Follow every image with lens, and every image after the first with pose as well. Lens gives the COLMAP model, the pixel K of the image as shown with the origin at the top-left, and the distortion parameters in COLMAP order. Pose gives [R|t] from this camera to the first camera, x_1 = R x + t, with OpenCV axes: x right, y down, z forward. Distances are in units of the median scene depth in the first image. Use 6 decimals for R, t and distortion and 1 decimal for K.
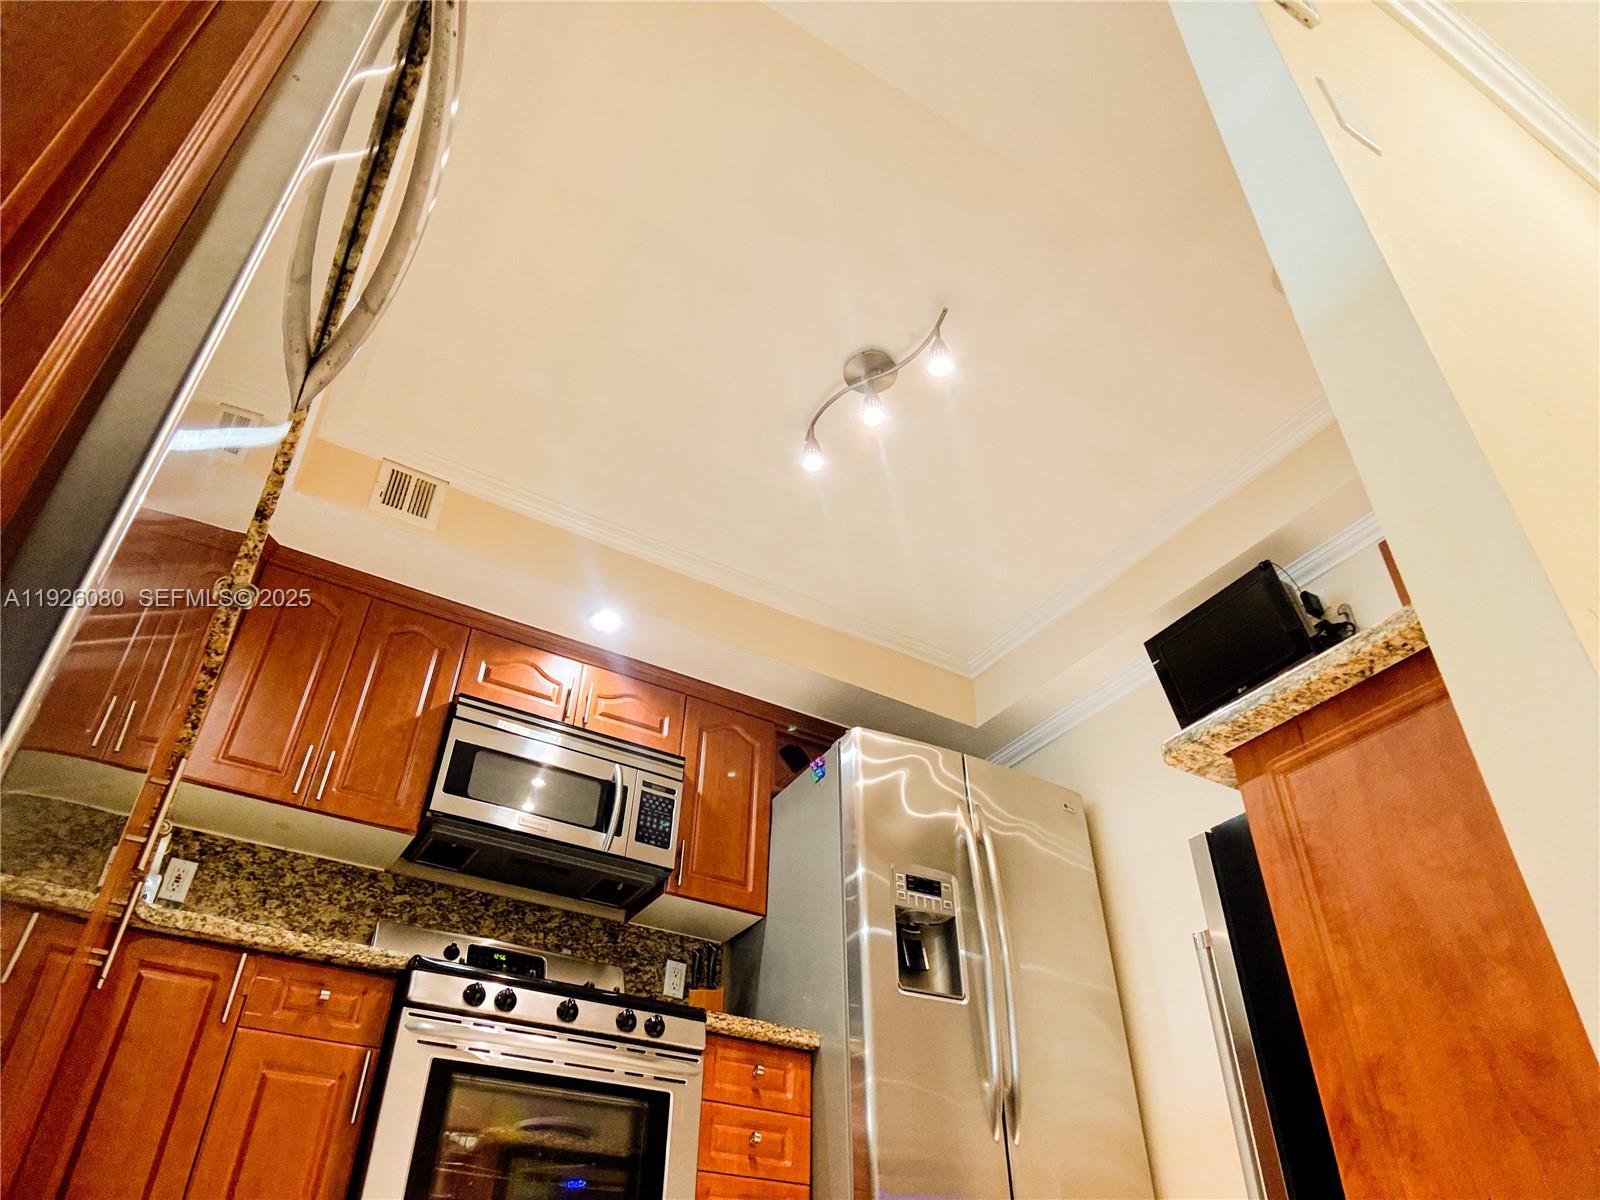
lens RADIAL K [[1076.8, 0, 793.6], [0, 1076.8, 591.4], [0, 0, 1]] dist [0.114466, -0.157867]
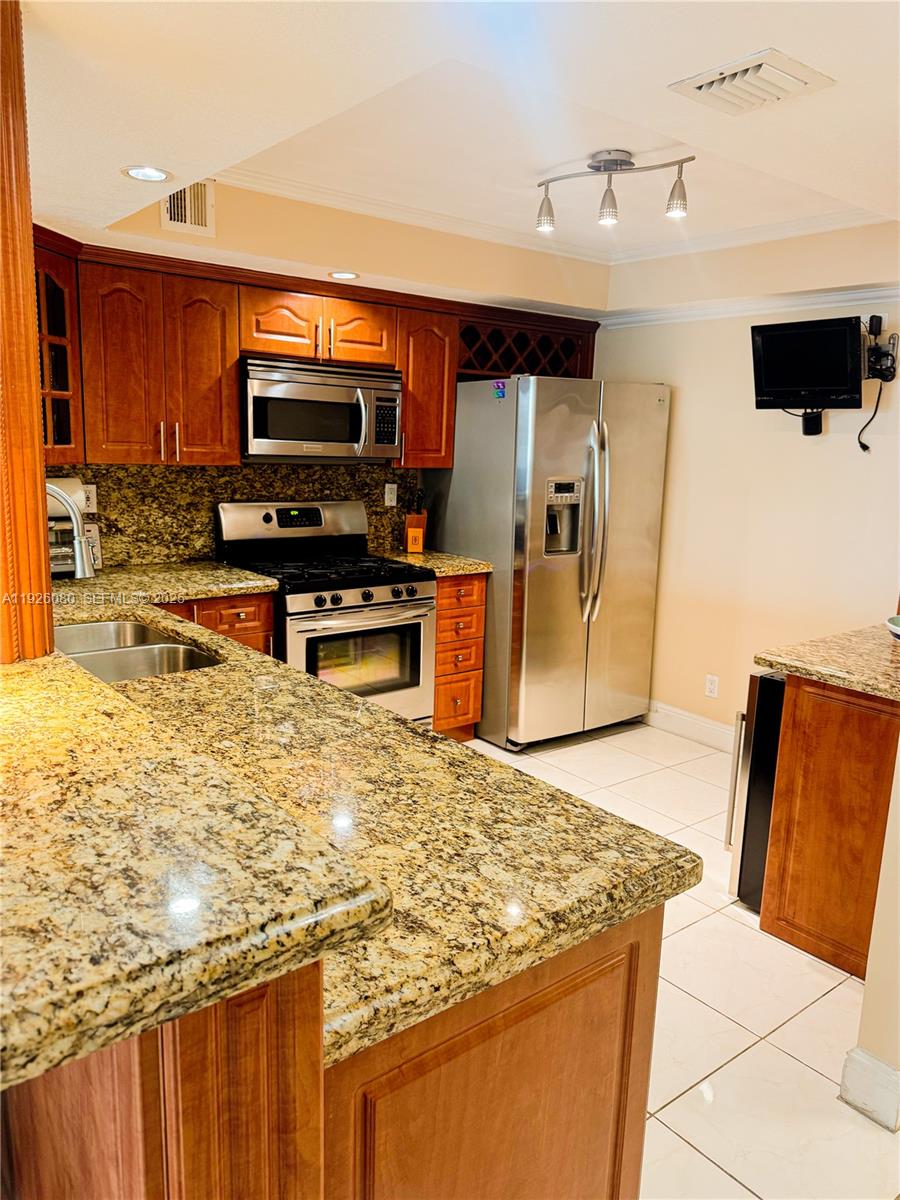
lens RADIAL K [[860.6, 0, 448.8], [0, 860.6, 611.5], [0, 0, 1]] dist [0.195050, -0.450182]
pose [[0.991533, -0.010574, 0.129422, -0.211477], [-0.091374, 0.651349, 0.753257, -0.544220], [-0.092264, -0.758705, 0.644868, 0.059132]]
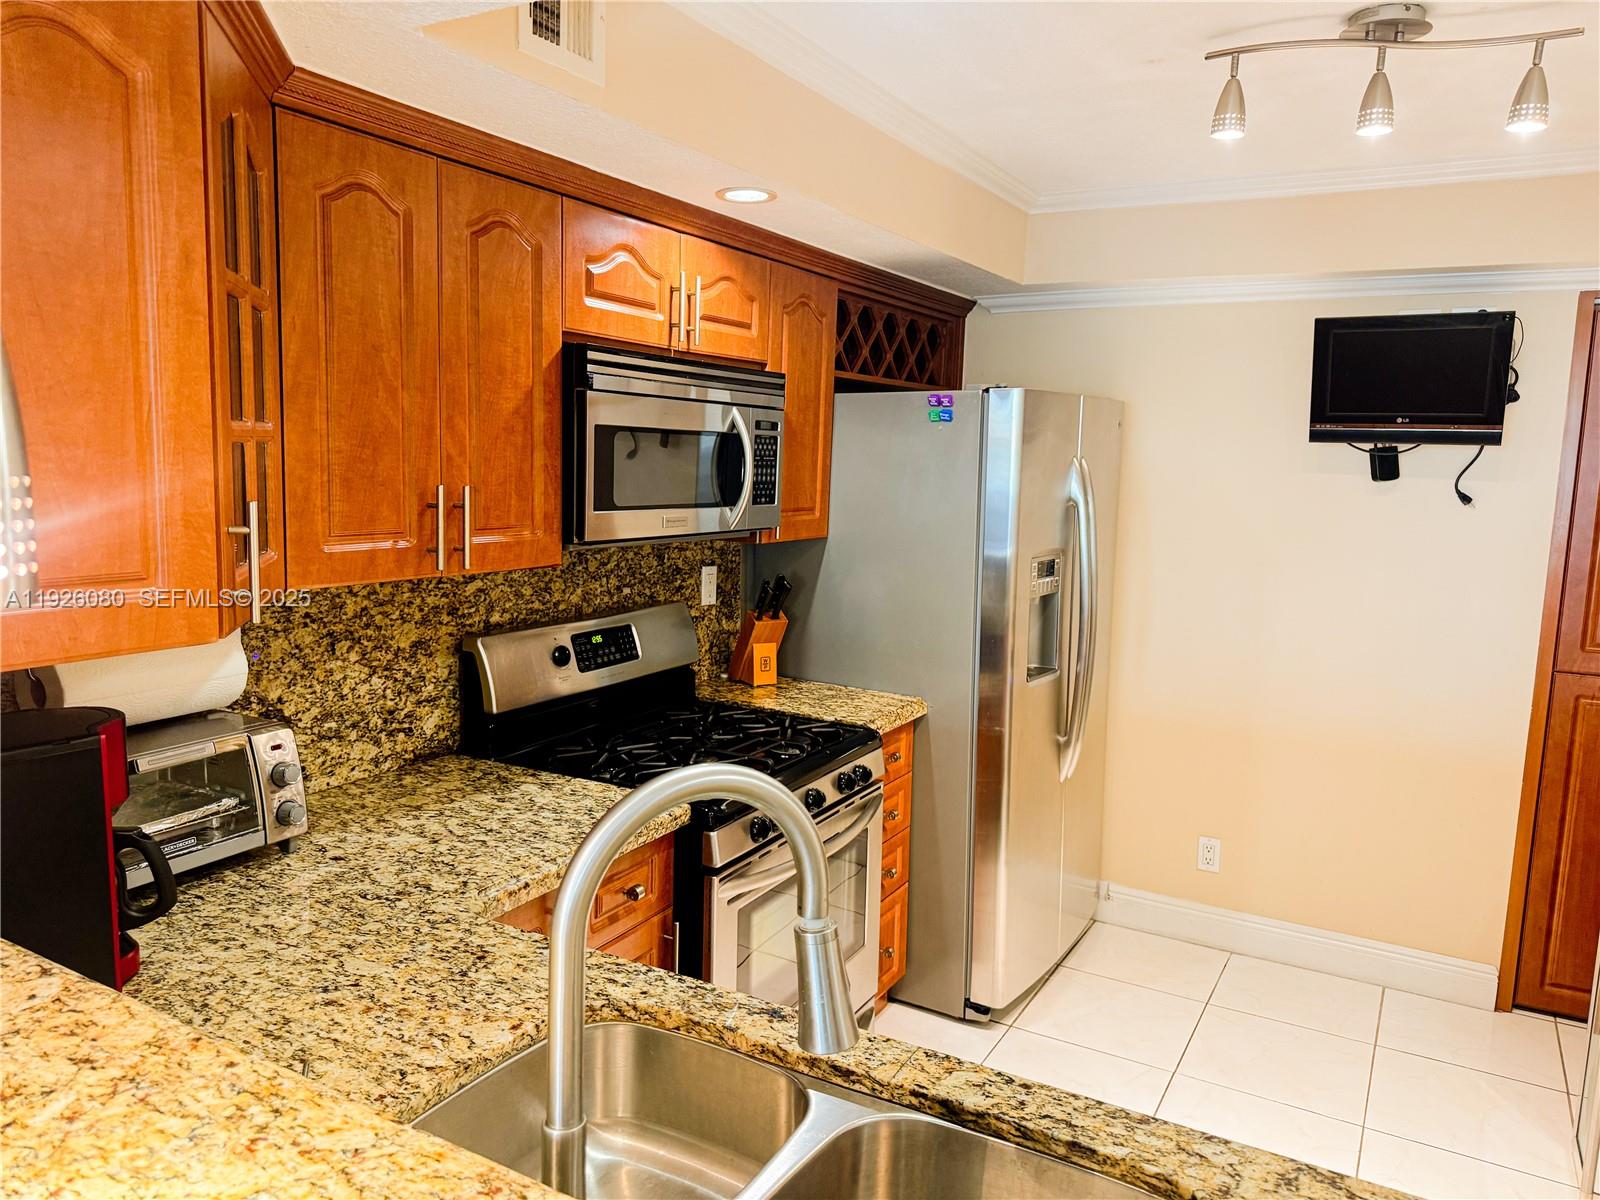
lens RADIAL K [[1124.7, 0, 805.4], [0, 1124.7, 602.5], [0, 0, 1]] dist [0.083097, -0.107574]
pose [[0.871274, -0.057204, 0.487453, -0.544274], [-0.311208, 0.703601, 0.638823, -0.272893], [-0.379515, -0.708289, 0.595227, 0.461939]]
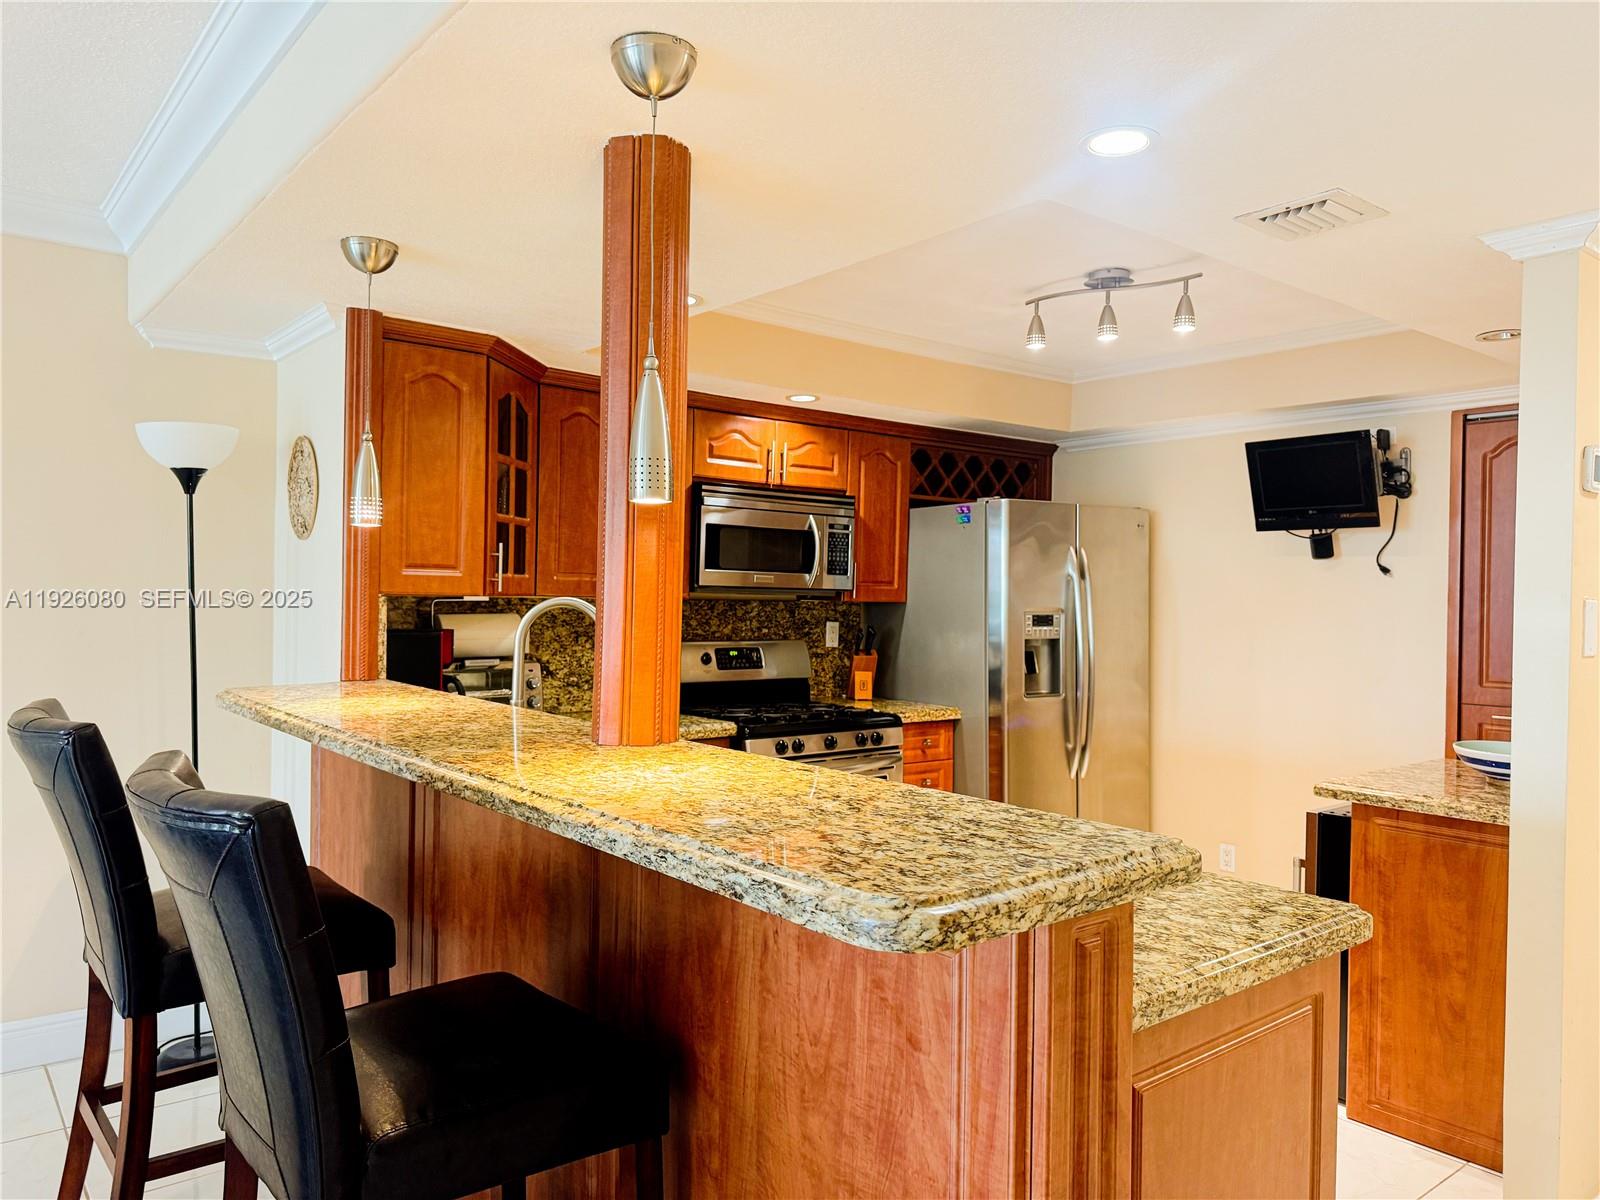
lens RADIAL K [[1116.3, 0, 800.0], [0, 1116.3, 600.0], [0, 0, 1]] dist [0.117140, -0.172326]
pose [[0.990572, 0.000936, 0.136990, -0.380939], [-0.085322, 0.786567, 0.611582, -0.595833], [-0.107179, -0.617504, 0.779231, -0.071550]]
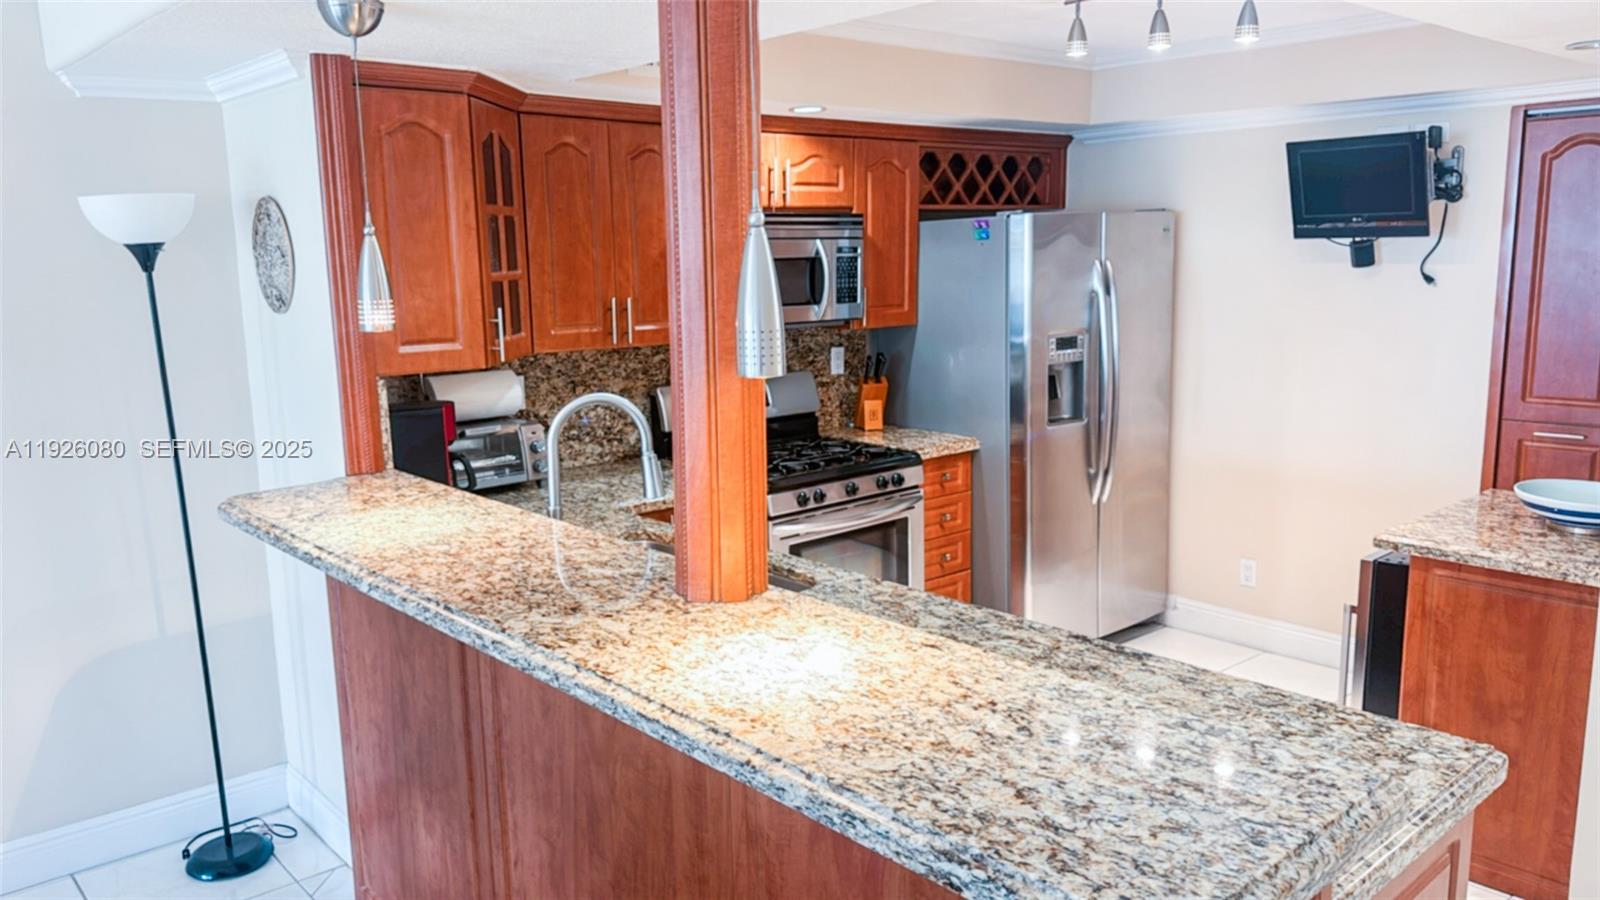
lens RADIAL K [[1172.1, 0, 800.3], [0, 1172.1, 458.1], [0, 0, 1]] dist [0.134850, -0.224449]
pose [[0.982337, -0.065428, 0.175311, -0.448153], [-0.085943, 0.674460, 0.733292, -0.643596], [-0.166218, -0.735407, 0.656924, 0.015654]]
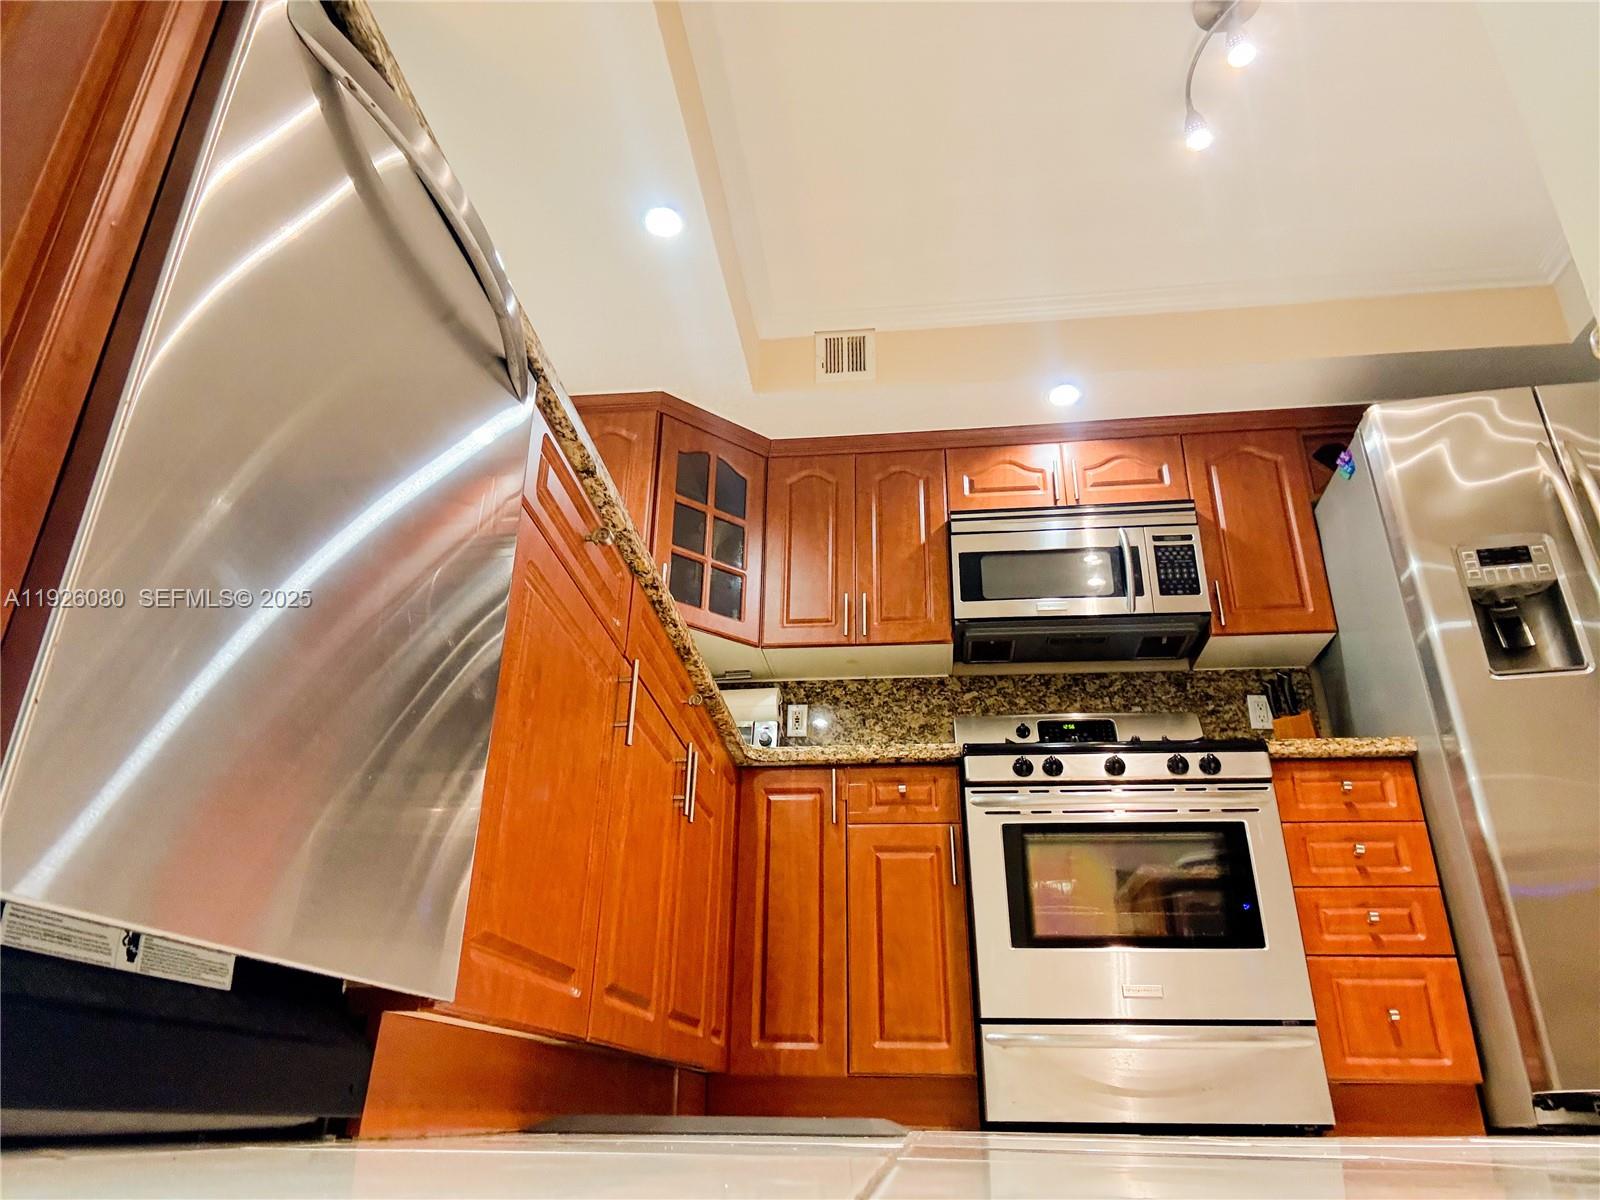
lens RADIAL K [[1076.8, 0, 793.6], [0, 1076.8, 591.4], [0, 0, 1]] dist [0.114466, -0.157867]
pose [[0.790948, -0.265751, -0.551160, 0.144185], [0.372924, 0.923498, 0.089889, 0.012833], [0.485107, -0.276638, 0.829544, 0.014862]]
